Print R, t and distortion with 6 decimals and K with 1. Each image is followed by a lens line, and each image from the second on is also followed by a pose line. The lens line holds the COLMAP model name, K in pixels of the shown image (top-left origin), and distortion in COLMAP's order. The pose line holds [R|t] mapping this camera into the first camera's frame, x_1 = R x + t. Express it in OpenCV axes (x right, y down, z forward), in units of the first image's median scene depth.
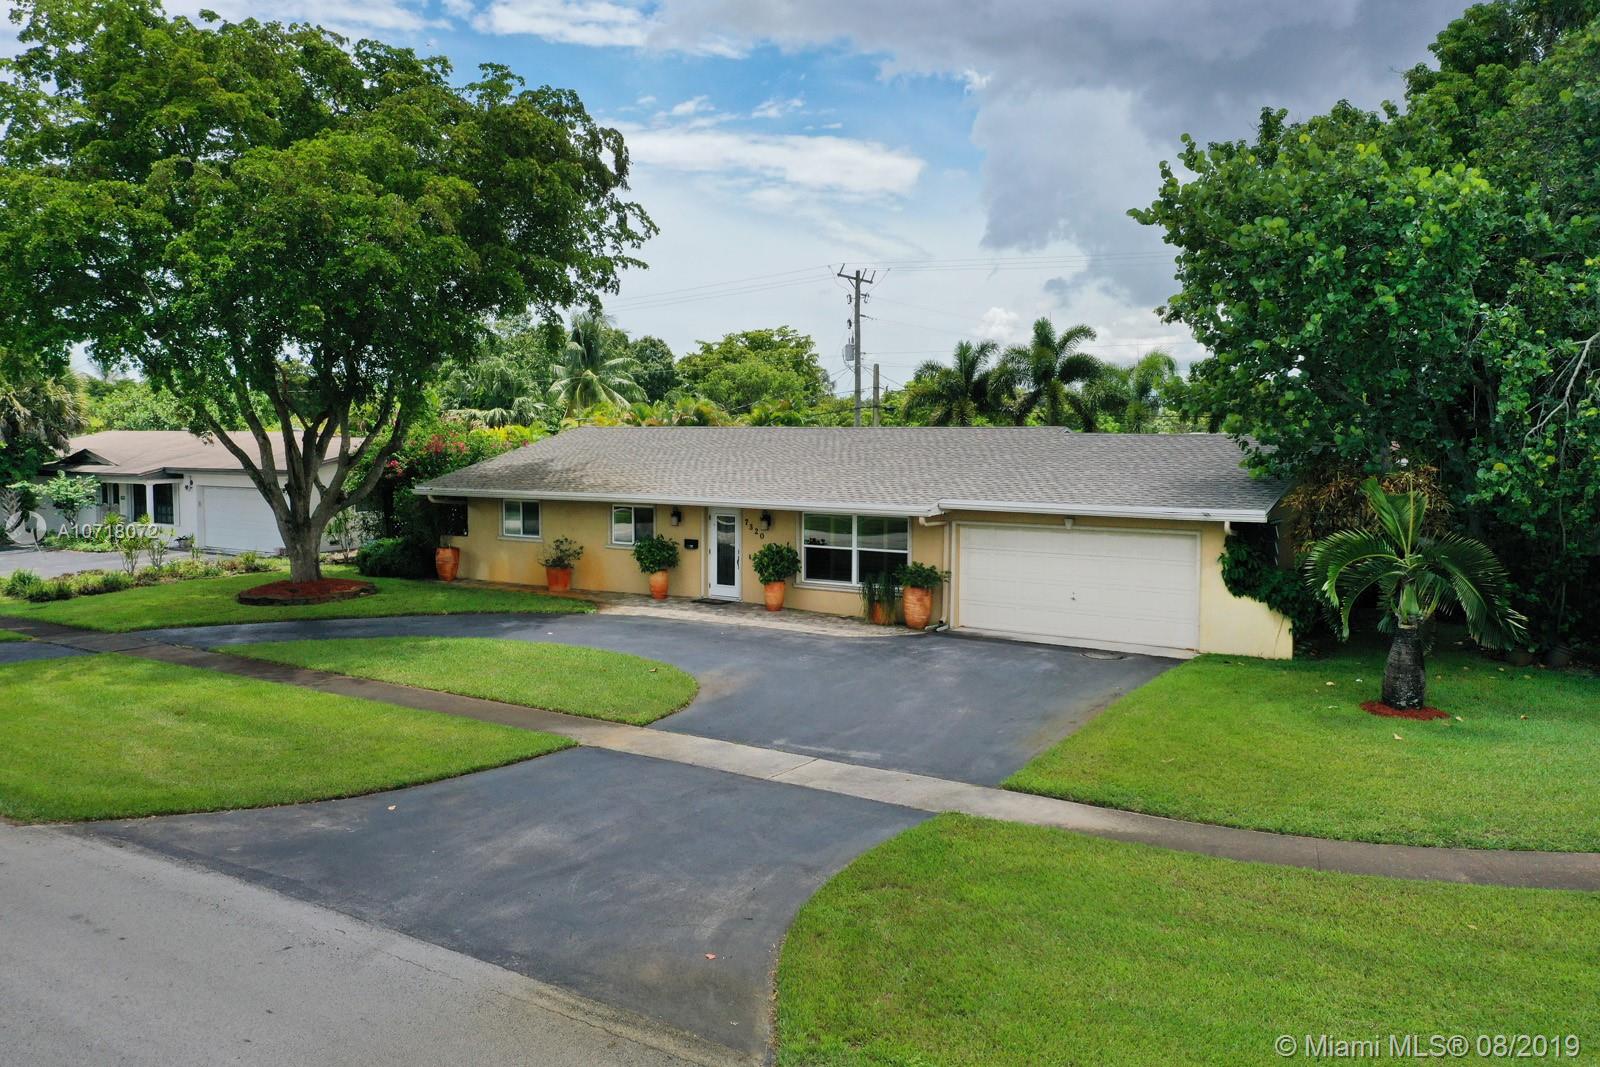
lens RADIAL K [[1289.4, 0, 799.3], [0, 1289.4, 530.1], [0, 0, 1]] dist [0.011669, -0.001893]
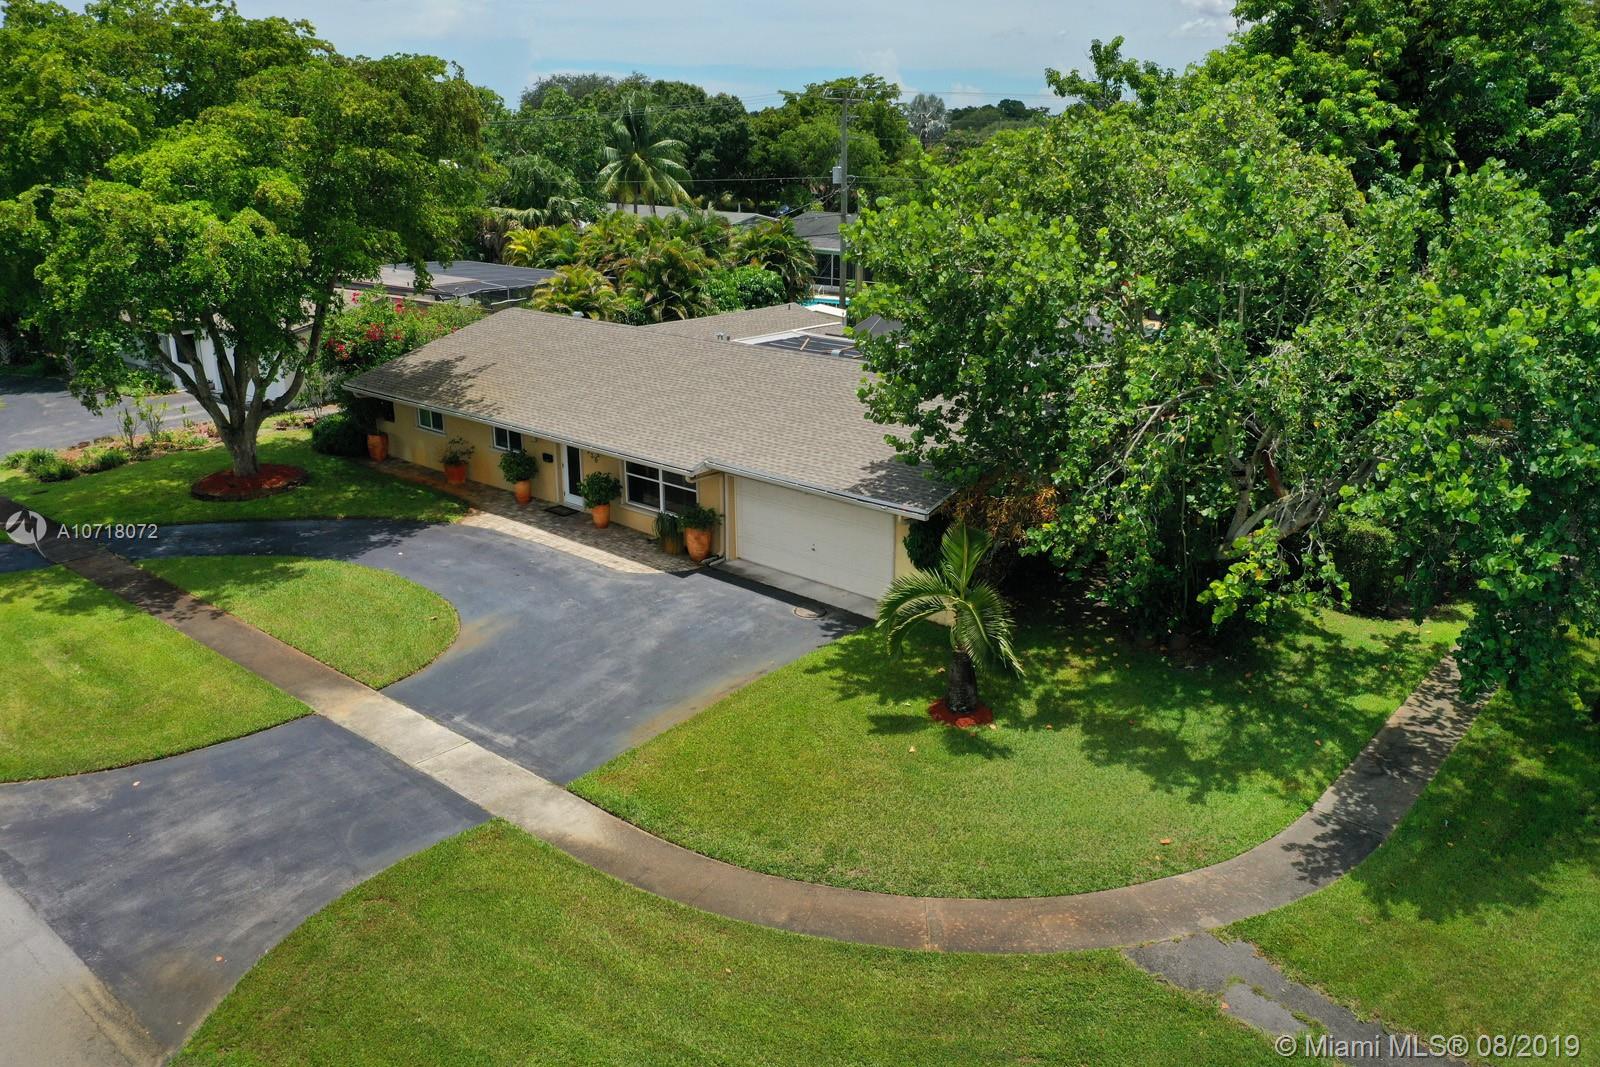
lens RADIAL K [[1289.4, 0, 801.9], [0, 1289.4, 540.3], [0, 0, 1]] dist [0.011669, -0.001893]
pose [[0.991413, 0.039202, -0.124755, 0.272277], [-0.008282, 0.970916, 0.239277, -0.184453], [0.130507, -0.236189, 0.962903, -0.103922]]
